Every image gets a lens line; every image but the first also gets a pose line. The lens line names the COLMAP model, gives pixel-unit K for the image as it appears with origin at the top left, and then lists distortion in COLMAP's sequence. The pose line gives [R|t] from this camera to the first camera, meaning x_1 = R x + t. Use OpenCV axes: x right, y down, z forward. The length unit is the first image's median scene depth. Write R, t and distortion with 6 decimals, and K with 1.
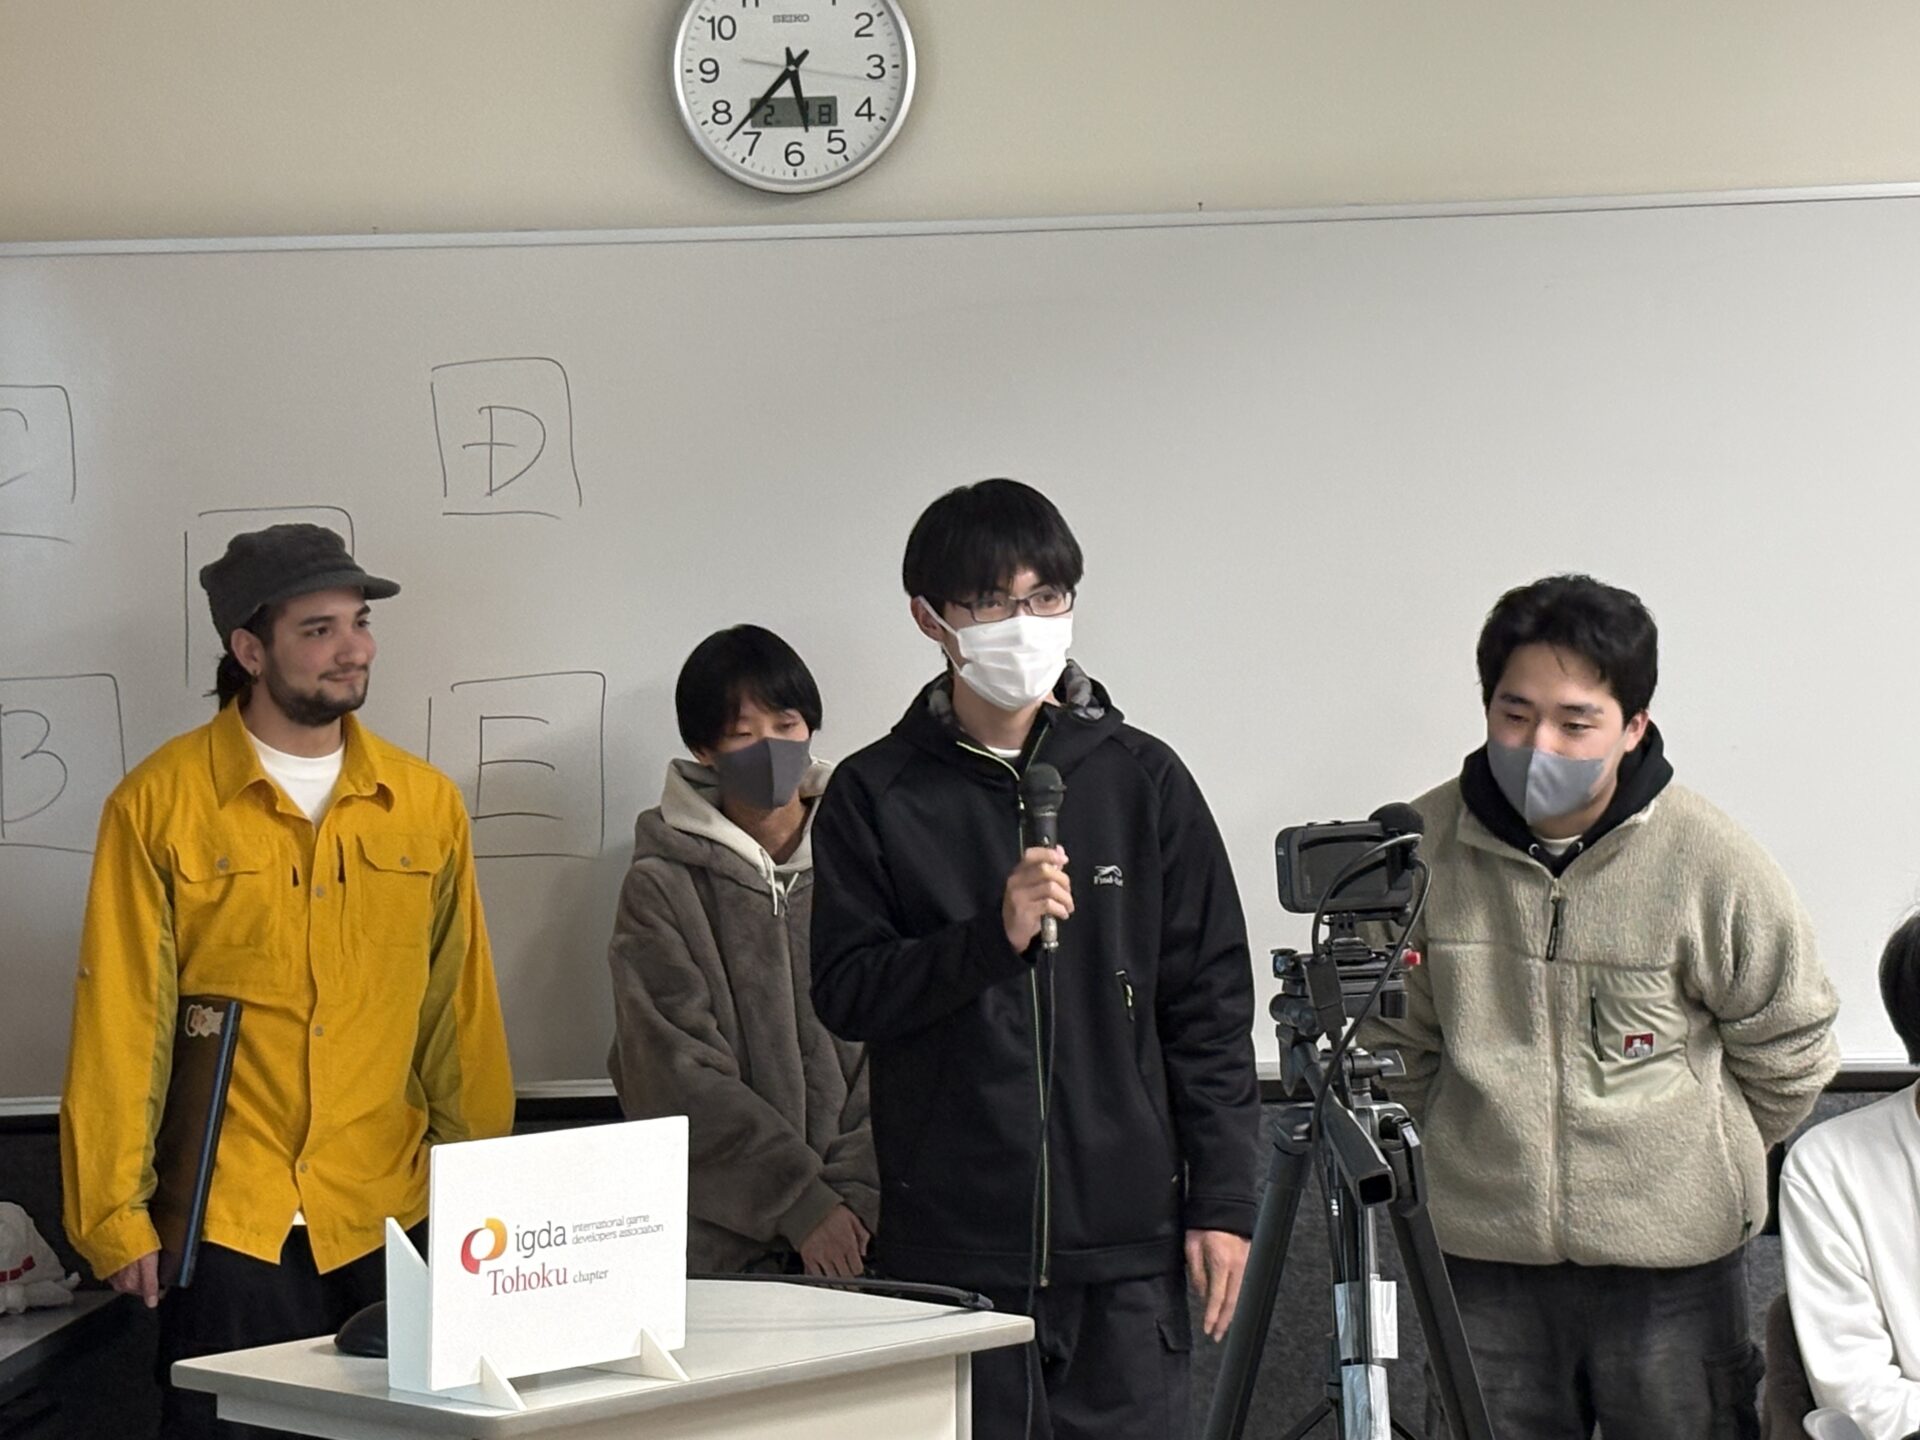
lens RADIAL K [[5073.0, 0, 960.0], [0, 5073.0, 720.0], [0, 0, 1]] dist [0.230237, -0.024613]
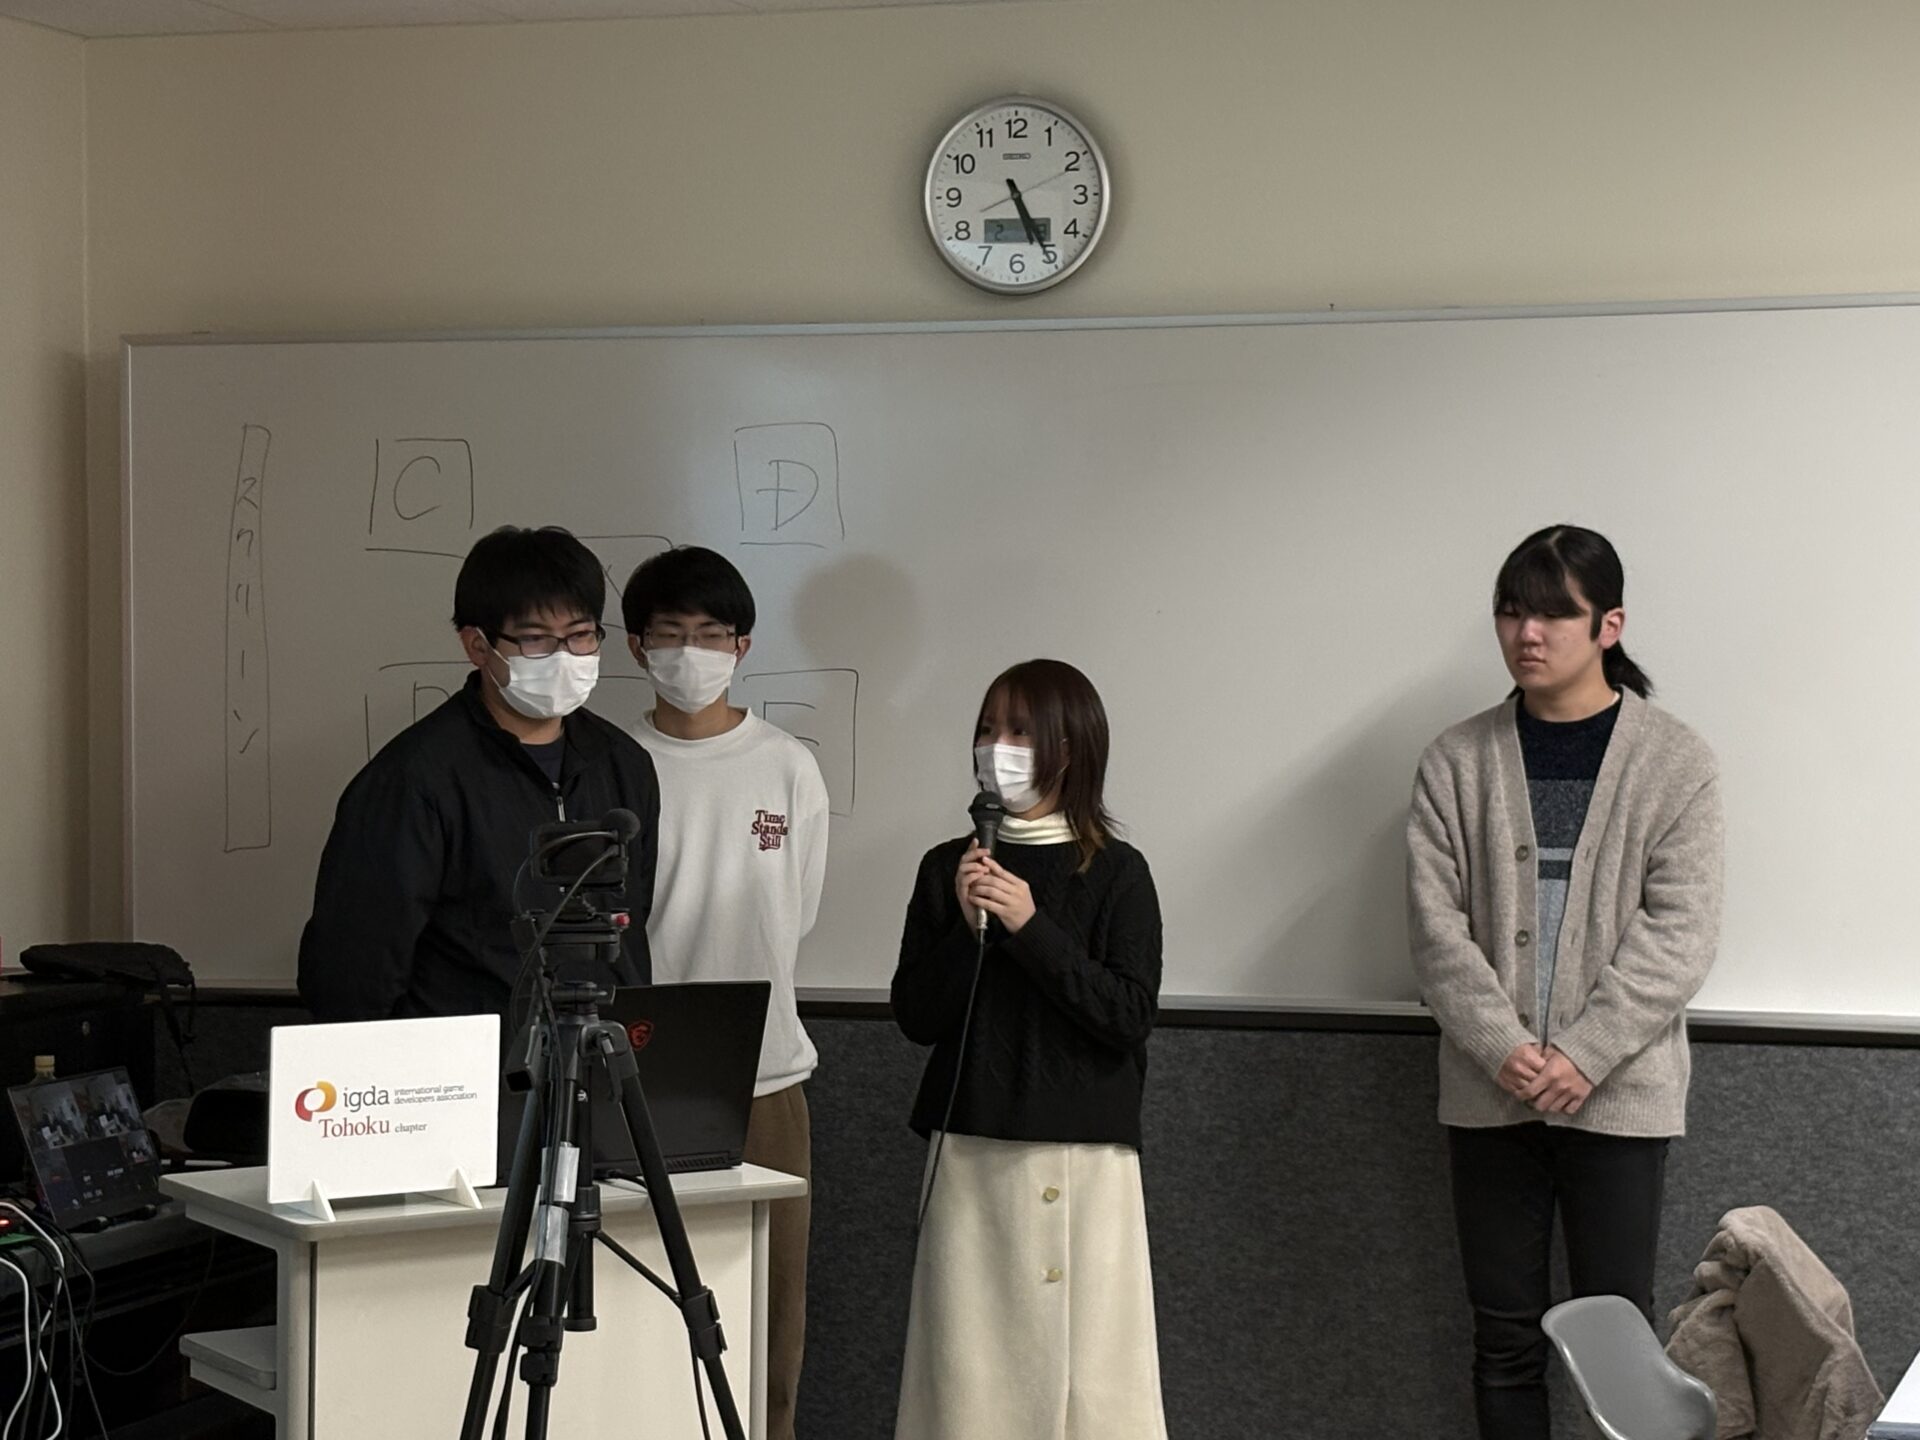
lens RADIAL K [[4510.8, 0, 960.0], [0, 4510.8, 720.0], [0, 0, 1]] dist [0.178003, 0.212865]
pose [[0.966749, 0.030082, -0.253953, 0.248132], [-0.027220, 0.999520, 0.014777, -0.014639], [0.254275, -0.007373, 0.967104, -0.090366]]
